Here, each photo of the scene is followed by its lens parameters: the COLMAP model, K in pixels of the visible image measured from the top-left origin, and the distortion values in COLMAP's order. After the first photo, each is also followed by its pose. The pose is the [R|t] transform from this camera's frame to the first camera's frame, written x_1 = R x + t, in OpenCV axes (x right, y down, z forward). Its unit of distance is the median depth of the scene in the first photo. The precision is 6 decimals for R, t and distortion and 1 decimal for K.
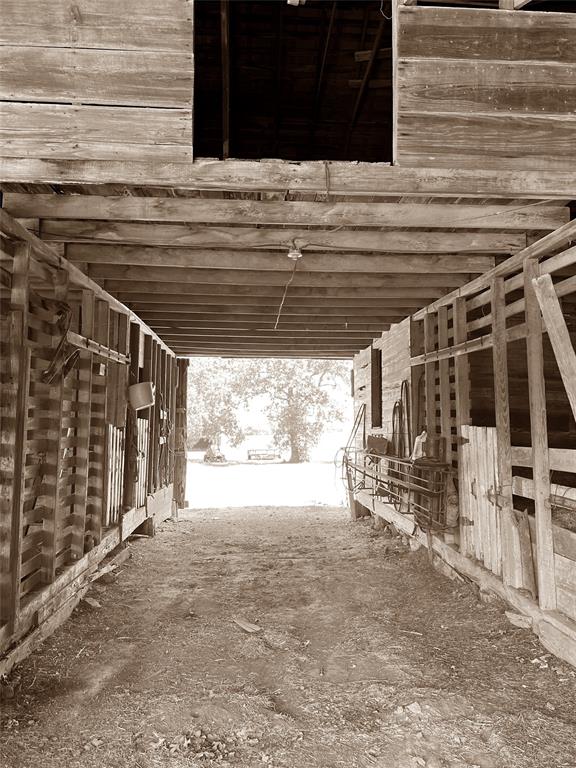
lens RADIAL K [[591.1, 0, 286.6], [0, 591.1, 381.7], [0, 0, 1]] dist [0.063104, -0.047267]
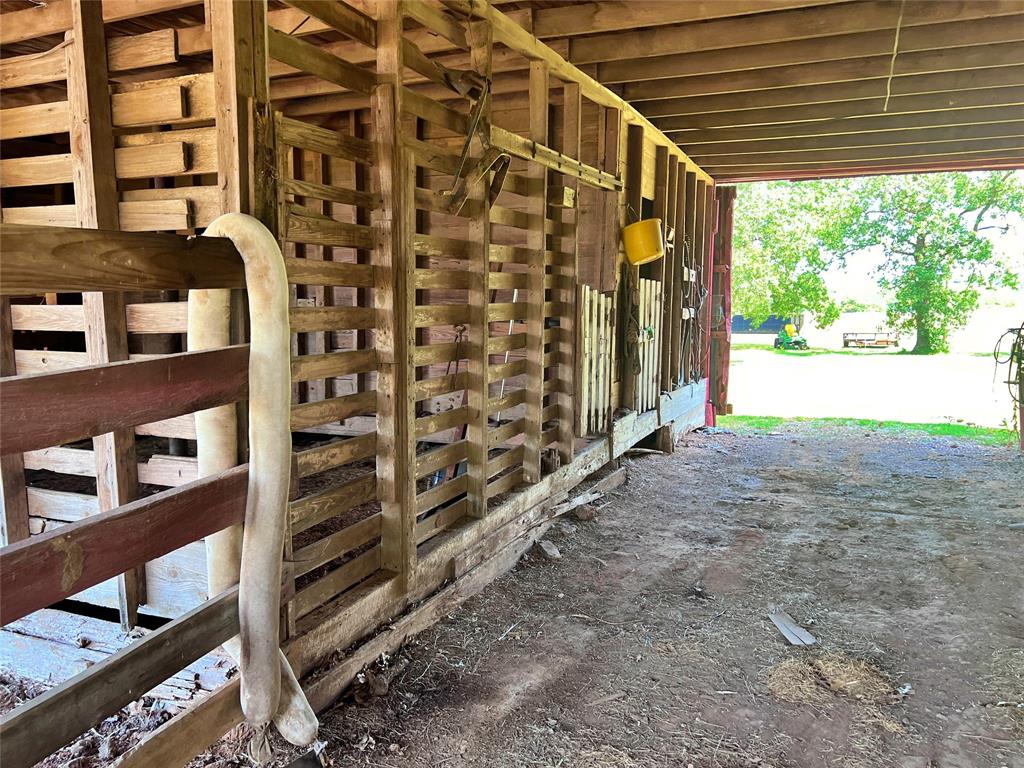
lens RADIAL K [[788.1, 0, 510.3], [0, 788.1, 386.1], [0, 0, 1]] dist [0.063104, -0.047267]
pose [[0.893894, 0.050168, -0.445463, 0.017793], [0.032552, 0.983831, 0.176119, 0.025649], [0.447095, -0.171932, 0.877807, 0.191884]]
